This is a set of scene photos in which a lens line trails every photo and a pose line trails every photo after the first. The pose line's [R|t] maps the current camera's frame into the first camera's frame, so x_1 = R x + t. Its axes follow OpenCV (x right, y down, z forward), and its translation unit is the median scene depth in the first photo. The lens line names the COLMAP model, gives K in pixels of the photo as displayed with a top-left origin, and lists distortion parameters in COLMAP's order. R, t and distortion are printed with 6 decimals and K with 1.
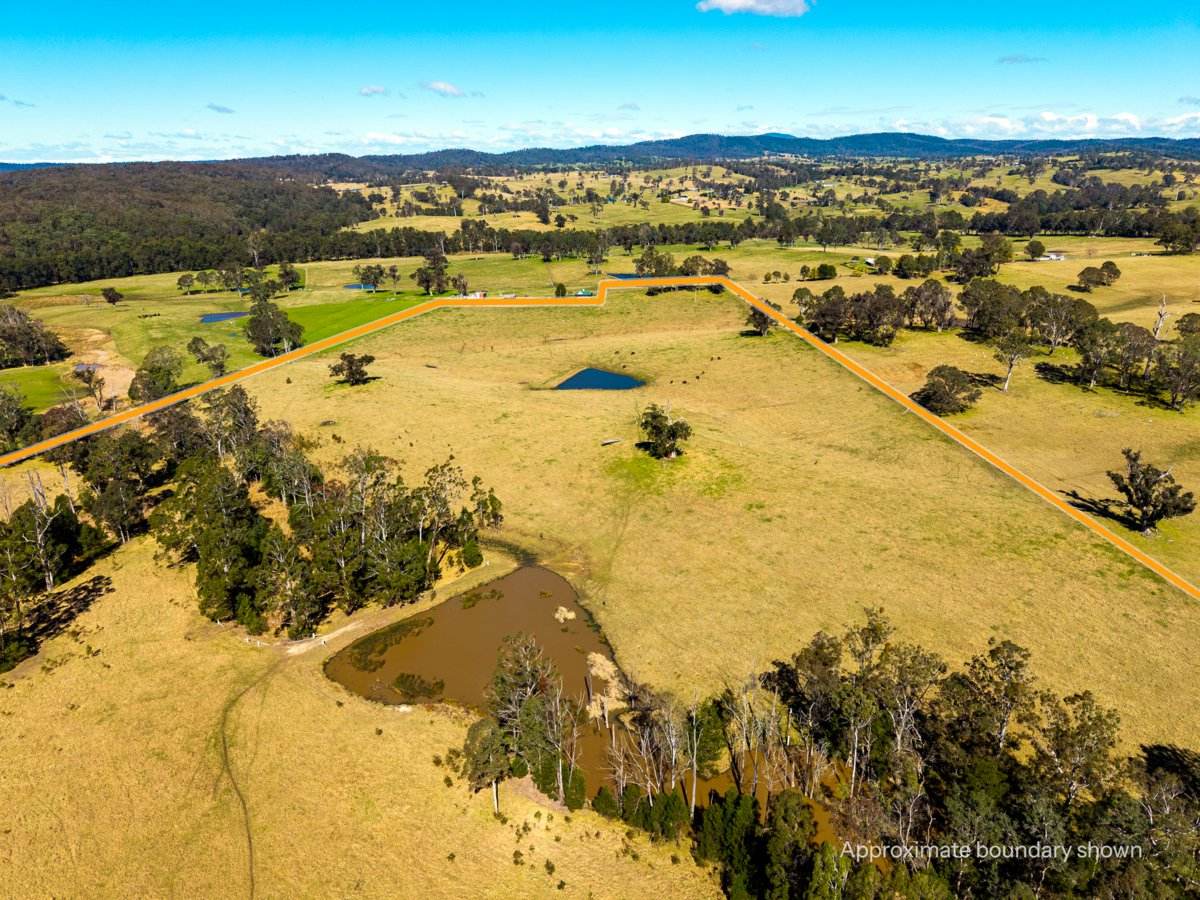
lens RADIAL K [[808.2, 0, 600.0], [0, 808.2, 450.0], [0, 0, 1]] dist [0.030744, -0.033825]
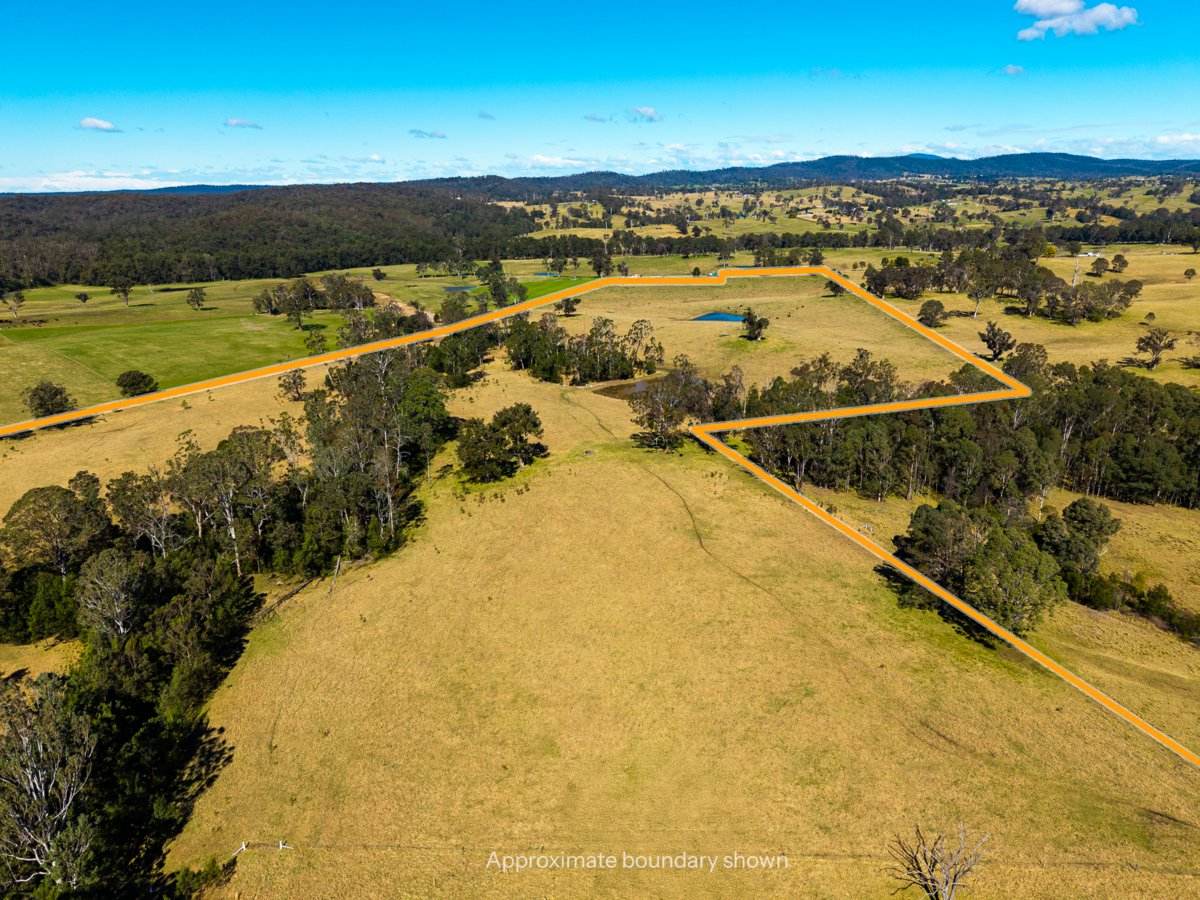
lens RADIAL K [[808.2, 0, 600.0], [0, 808.2, 450.0], [0, 0, 1]] dist [0.030744, -0.033825]
pose [[0.987366, 0.048662, -0.150800, 0.003444], [-0.052272, 0.998431, -0.020068, 0.044696], [0.149587, 0.027697, 0.988361, -0.120483]]
